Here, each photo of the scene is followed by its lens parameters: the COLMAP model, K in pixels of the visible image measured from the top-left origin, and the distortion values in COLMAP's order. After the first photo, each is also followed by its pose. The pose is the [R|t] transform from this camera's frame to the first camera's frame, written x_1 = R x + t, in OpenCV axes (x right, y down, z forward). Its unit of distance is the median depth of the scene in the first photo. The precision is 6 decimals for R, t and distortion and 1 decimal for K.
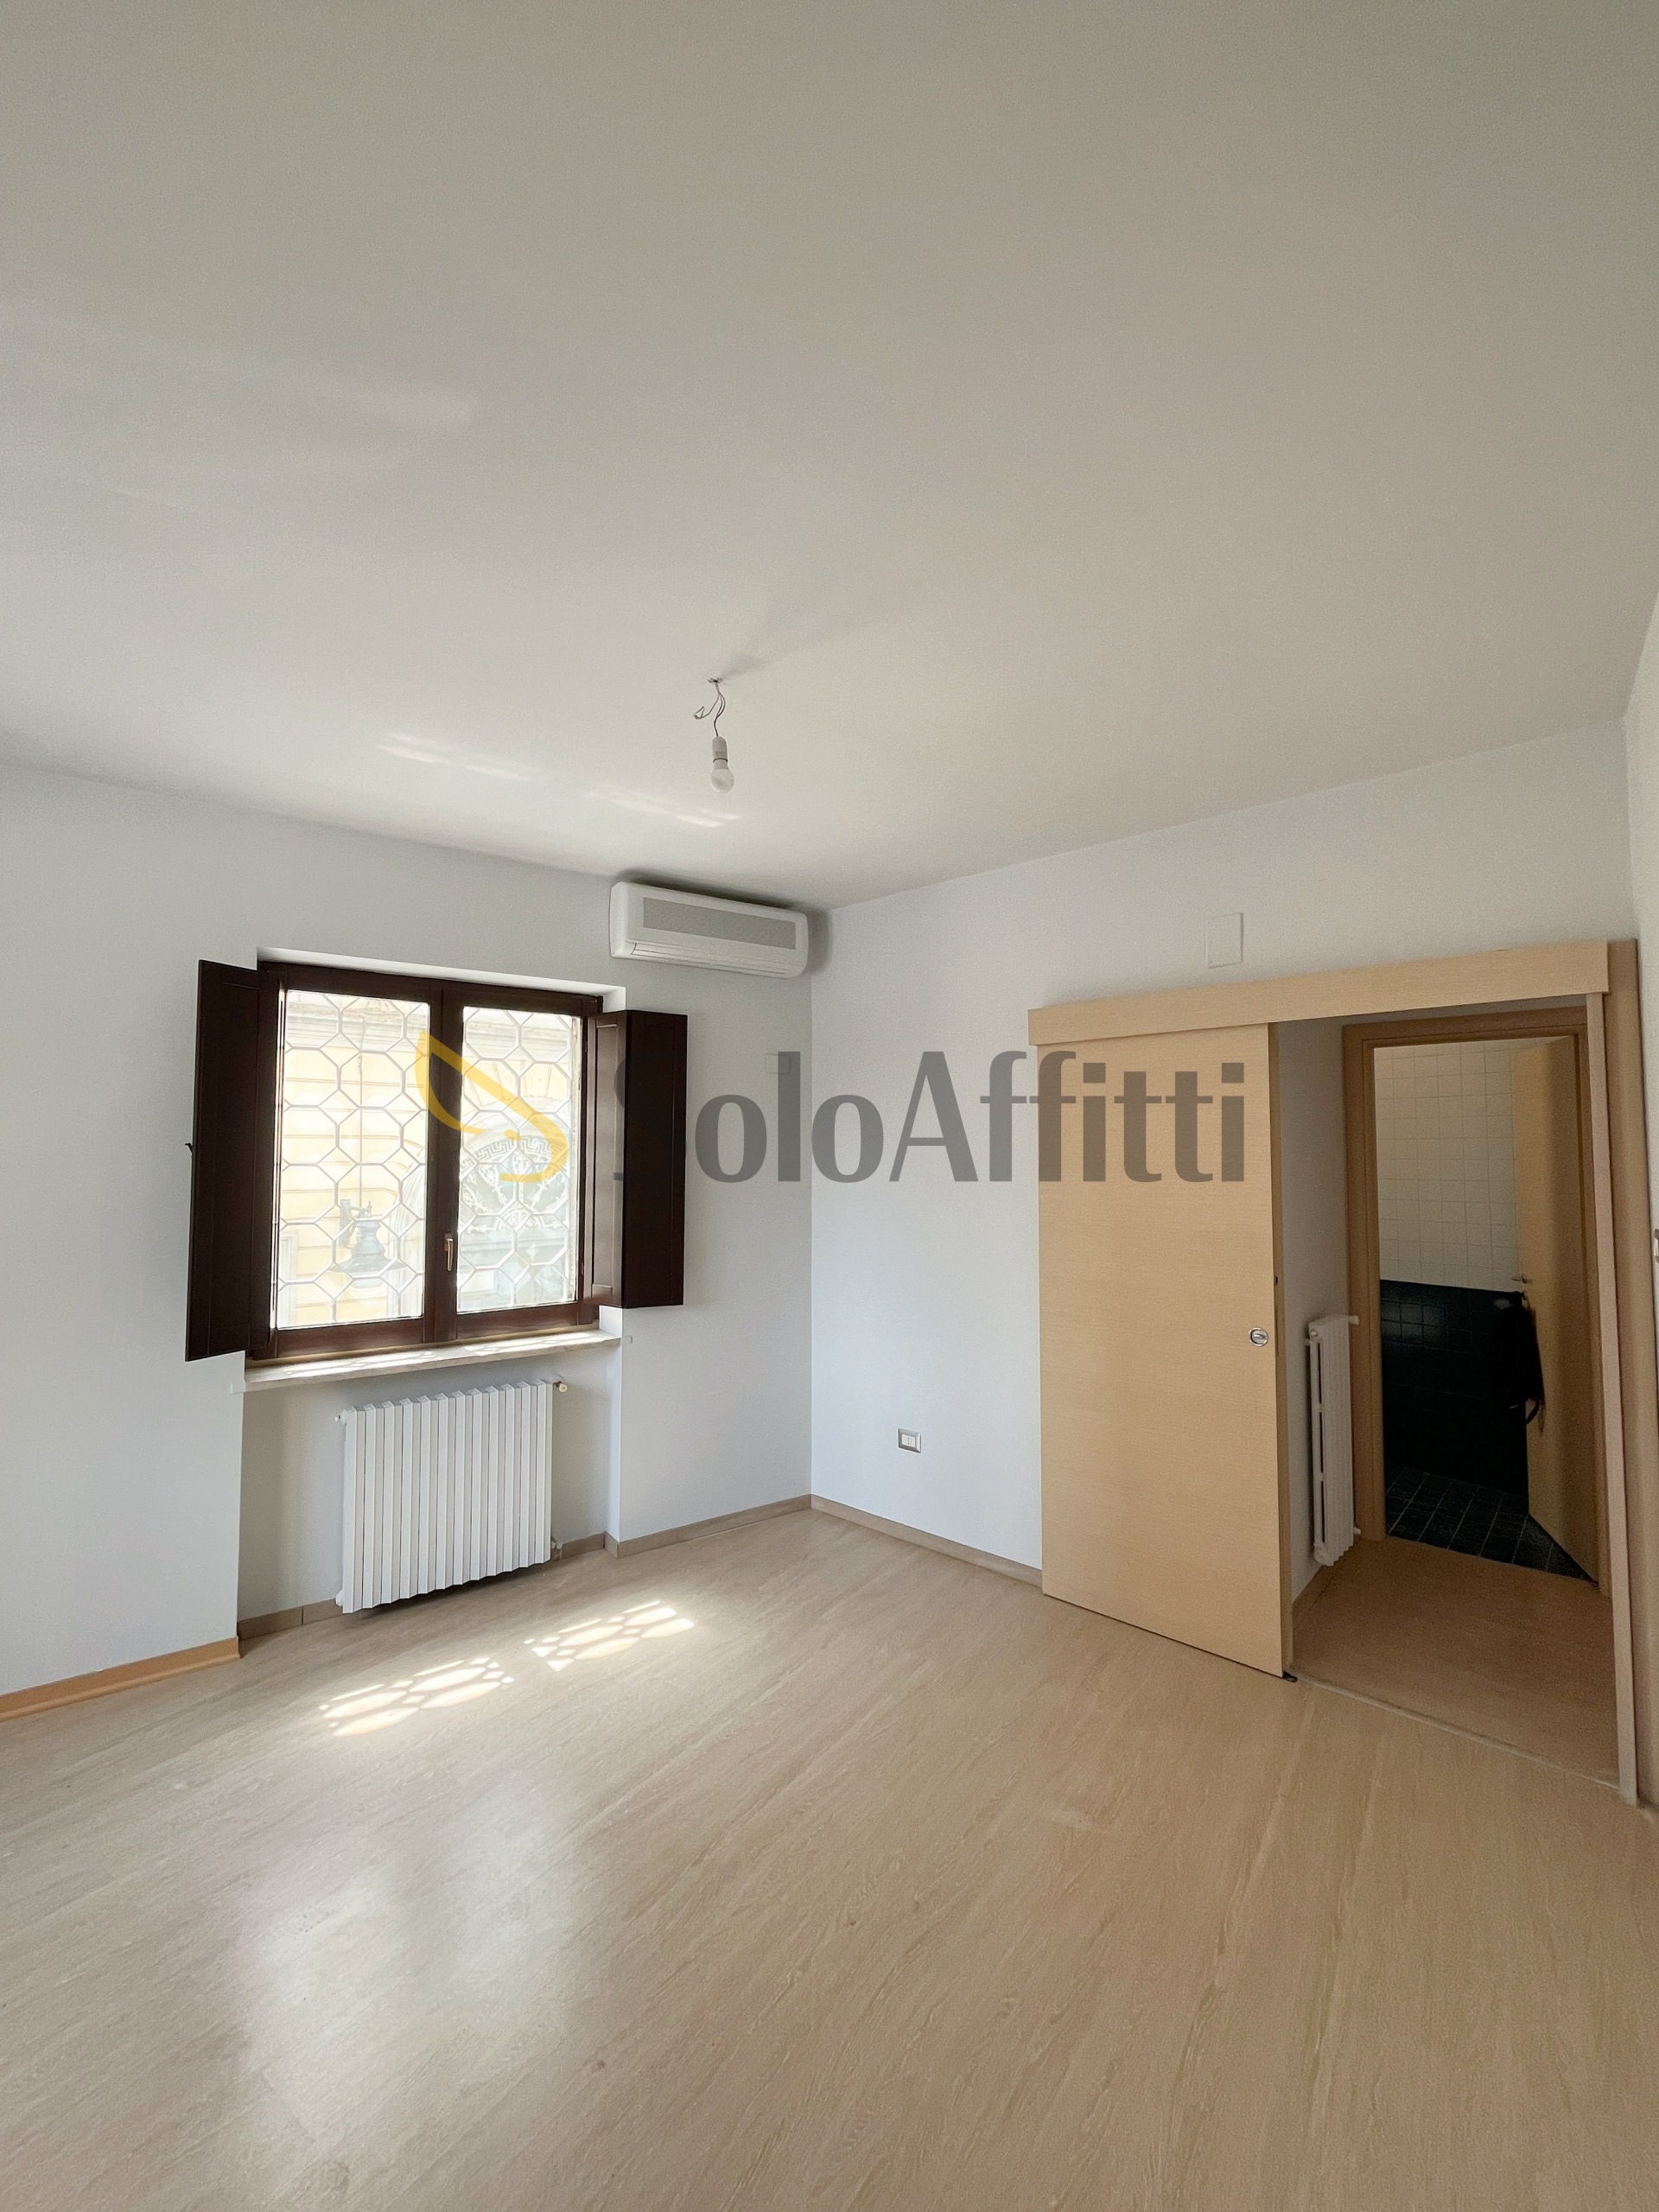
lens RADIAL K [[905.4, 0, 846.1], [0, 905.4, 1129.6], [0, 0, 1]] dist [0.001069, -0.000102]
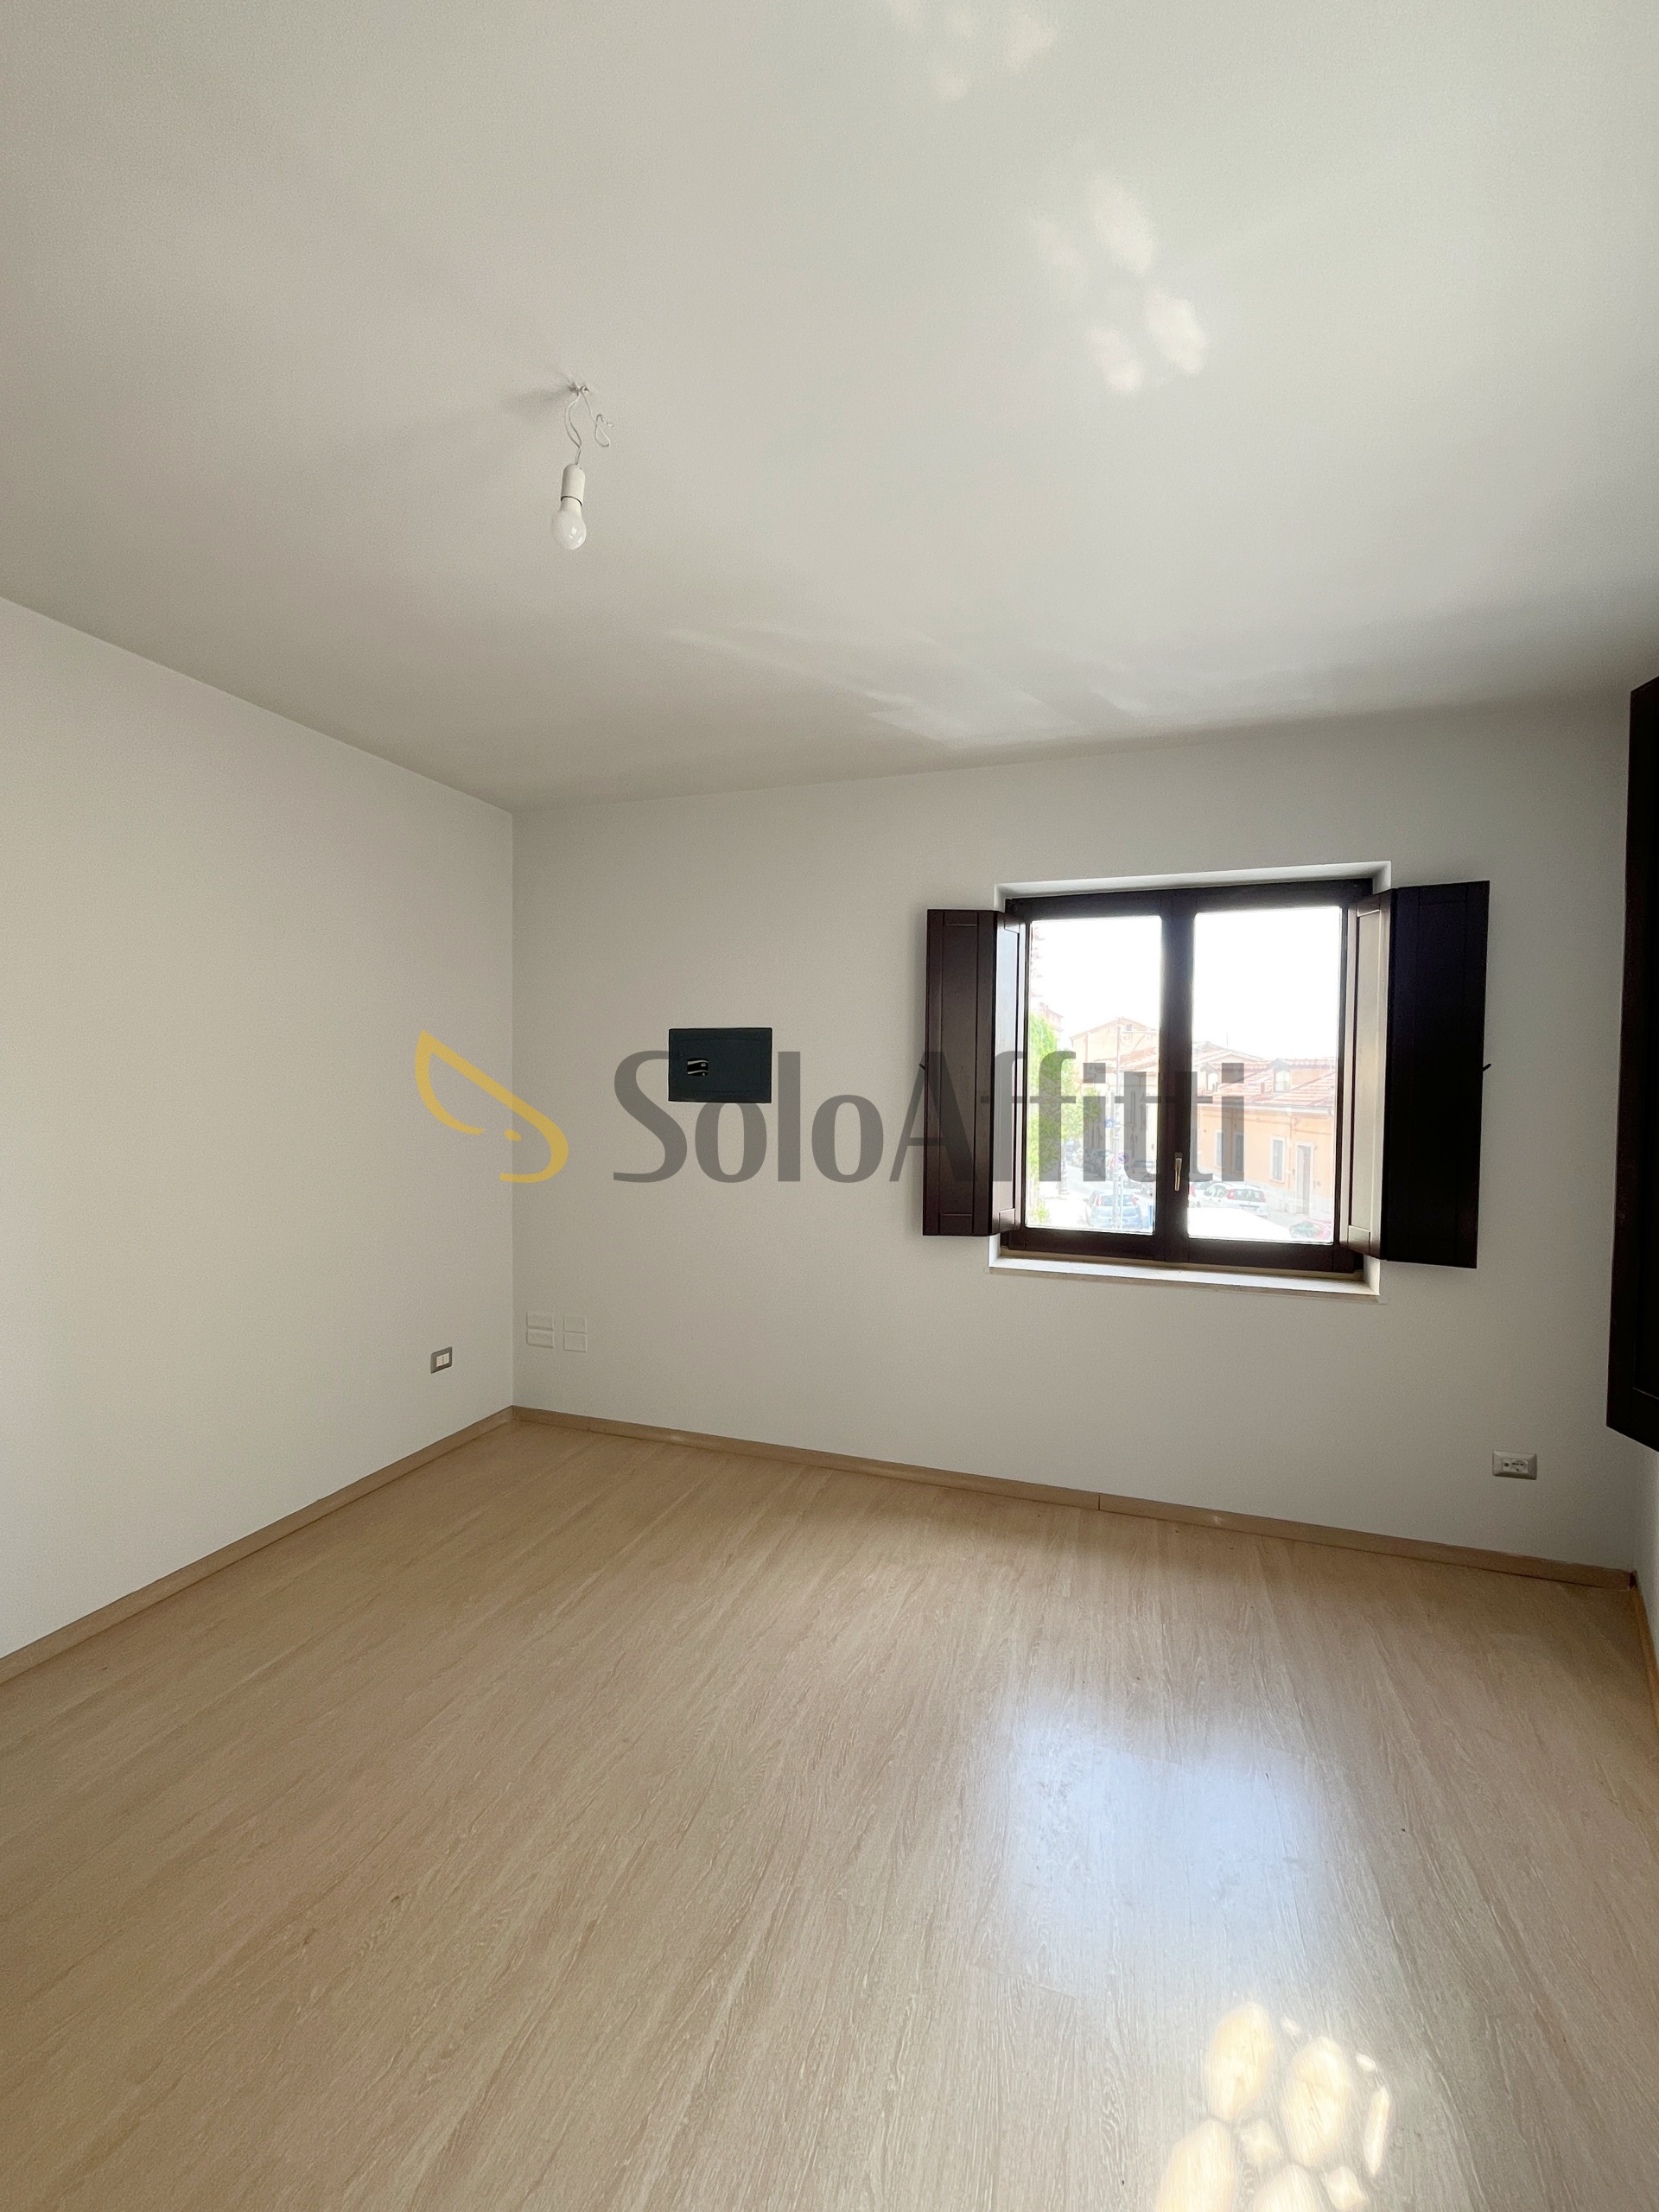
lens RADIAL K [[927.6, 0, 829.5], [0, 927.6, 1106.0], [0, 0, 1]] dist [0.001293, -0.000863]
pose [[-0.961828, -0.004899, -0.273612, -0.104918], [-0.002774, 0.999963, -0.008150, 0.062665], [0.273642, -0.007080, -0.961805, 1.396625]]
